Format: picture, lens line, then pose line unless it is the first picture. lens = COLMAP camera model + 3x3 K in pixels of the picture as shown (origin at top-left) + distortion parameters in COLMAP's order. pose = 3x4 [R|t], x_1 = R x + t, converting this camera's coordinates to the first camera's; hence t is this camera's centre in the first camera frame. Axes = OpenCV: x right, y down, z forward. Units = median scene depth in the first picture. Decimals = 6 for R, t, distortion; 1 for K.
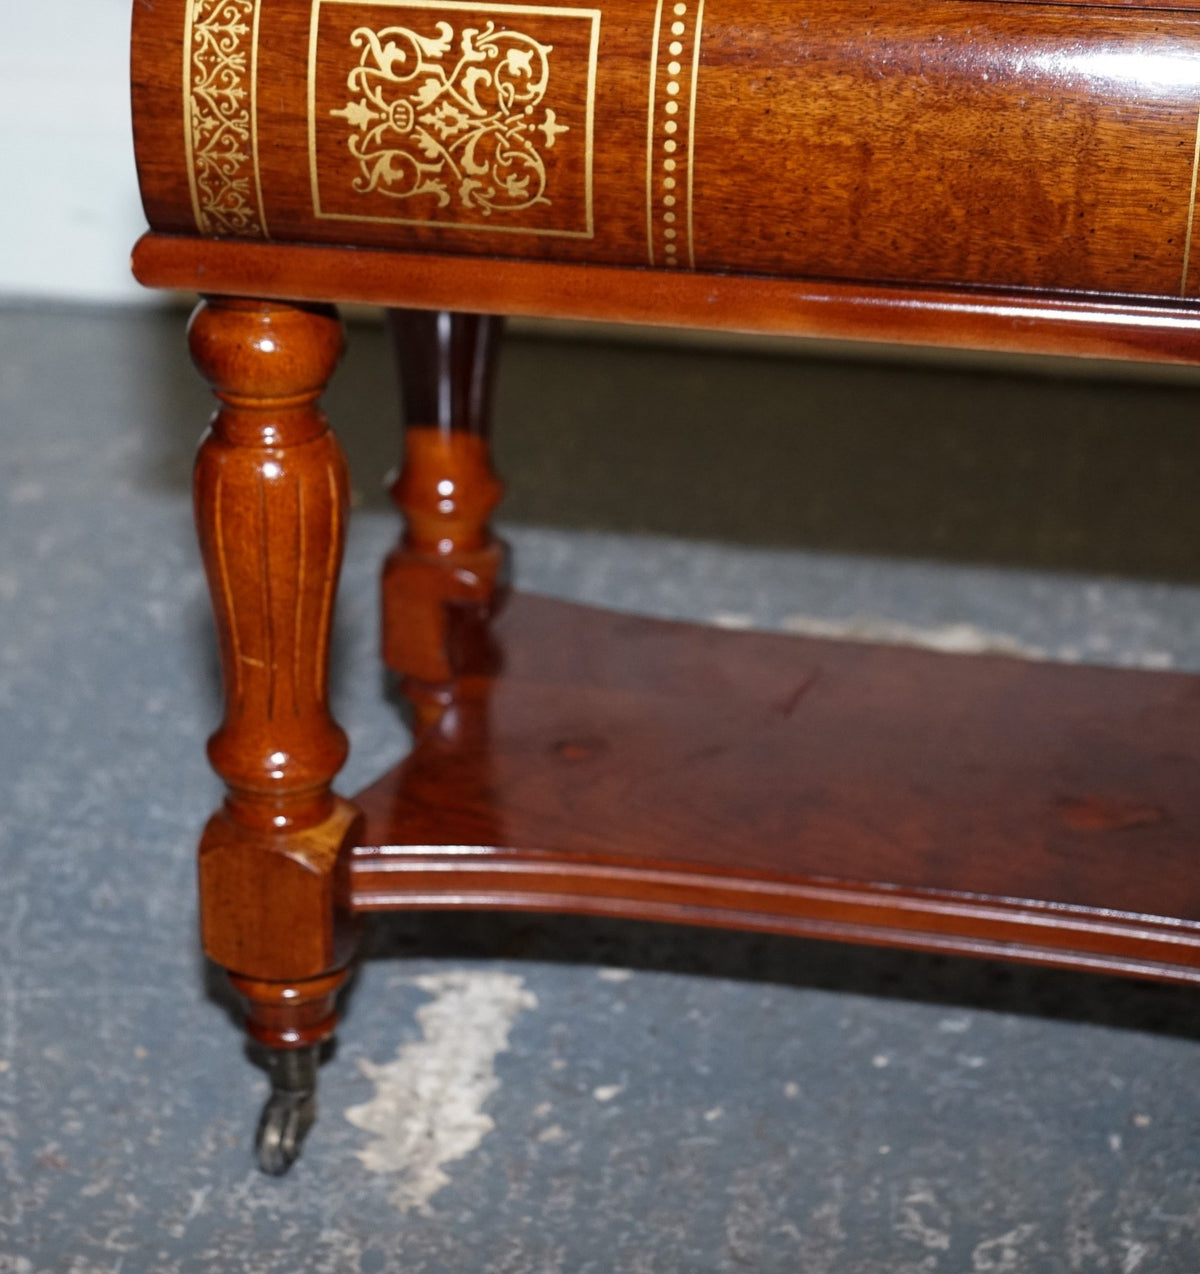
lens RADIAL K [[3159.2, 0, 379.5], [0, 3159.2, 640.7], [0, 0, 1]] dist [-0.017189, -0.000234]
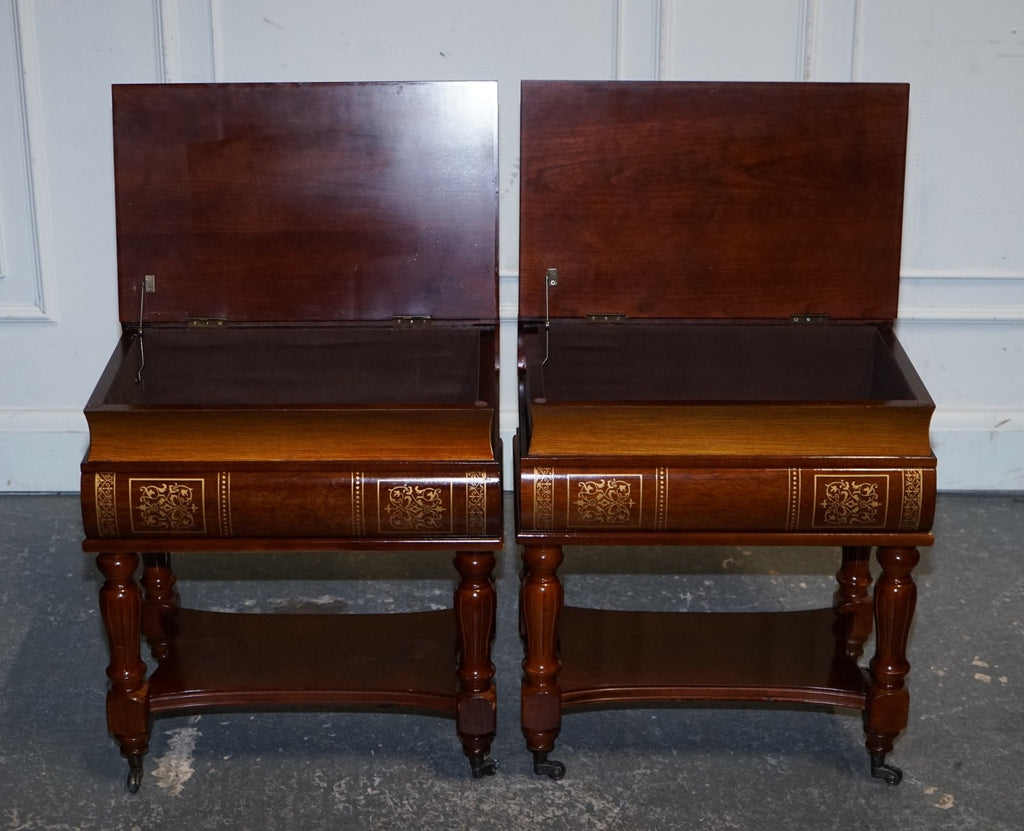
lens RADIAL K [[2045.8, 0, 512.4], [0, 2045.8, 388.3], [0, 0, 1]] dist [0.010382, -0.049231]
pose [[0.966222, -0.085233, 0.243210, -0.167665], [0.099972, 0.993788, -0.048894, -0.143535], [-0.237532, 0.071557, 0.968741, -1.560830]]
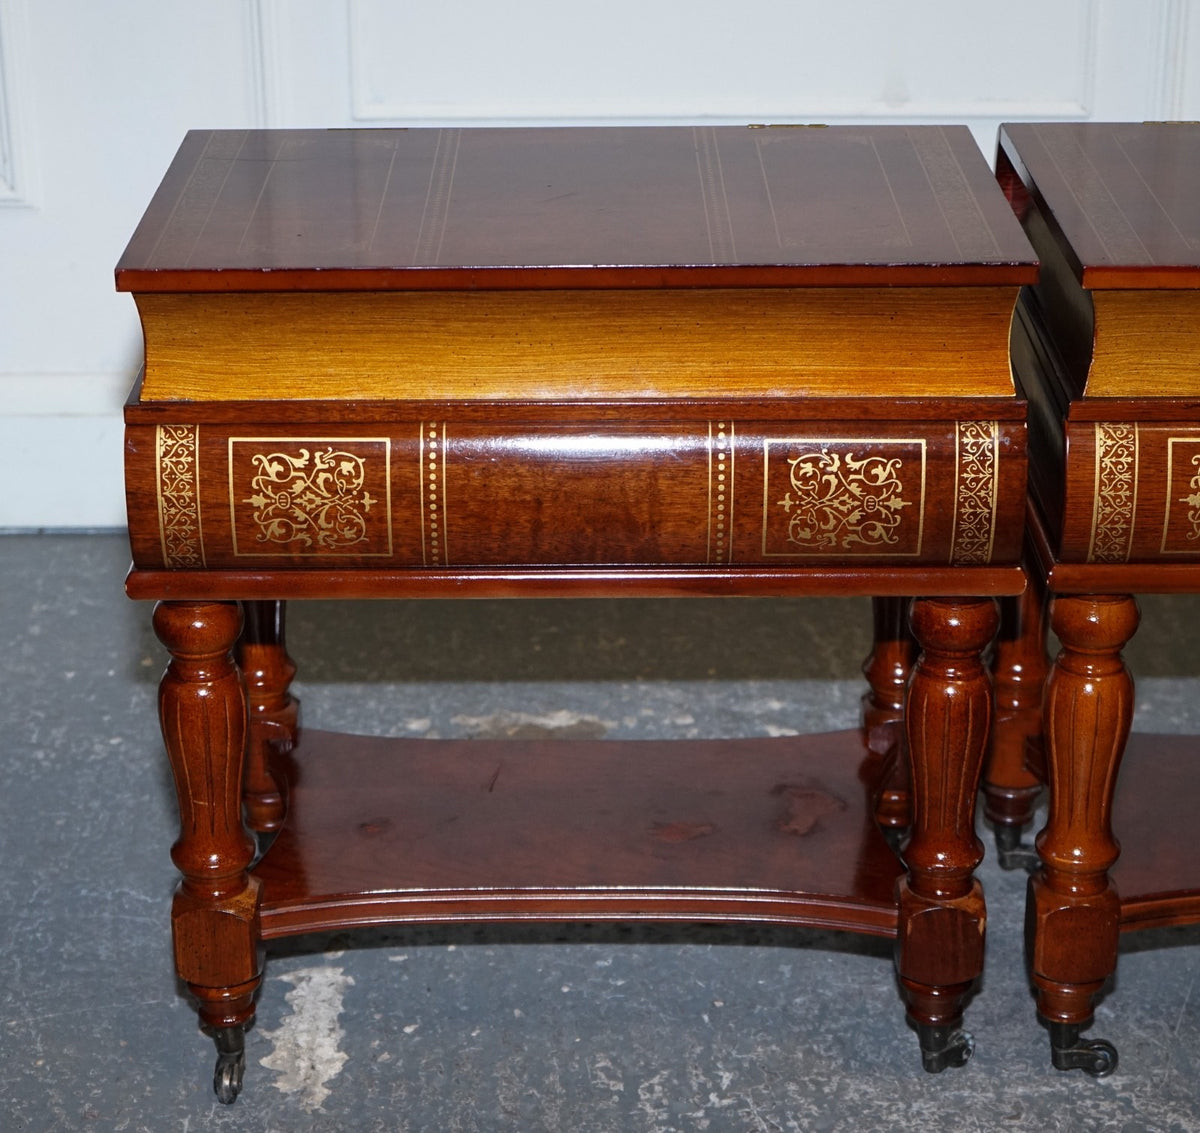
lens RADIAL K [[2820.8, 0, 579.7], [0, 2820.8, 562.0], [0, 0, 1]] dist [0.002613, -0.027485]
pose [[0.968285, -0.094303, 0.231368, -0.205256], [0.101729, 0.994604, -0.020348, -0.079974], [-0.228200, 0.043239, 0.972654, -0.610760]]
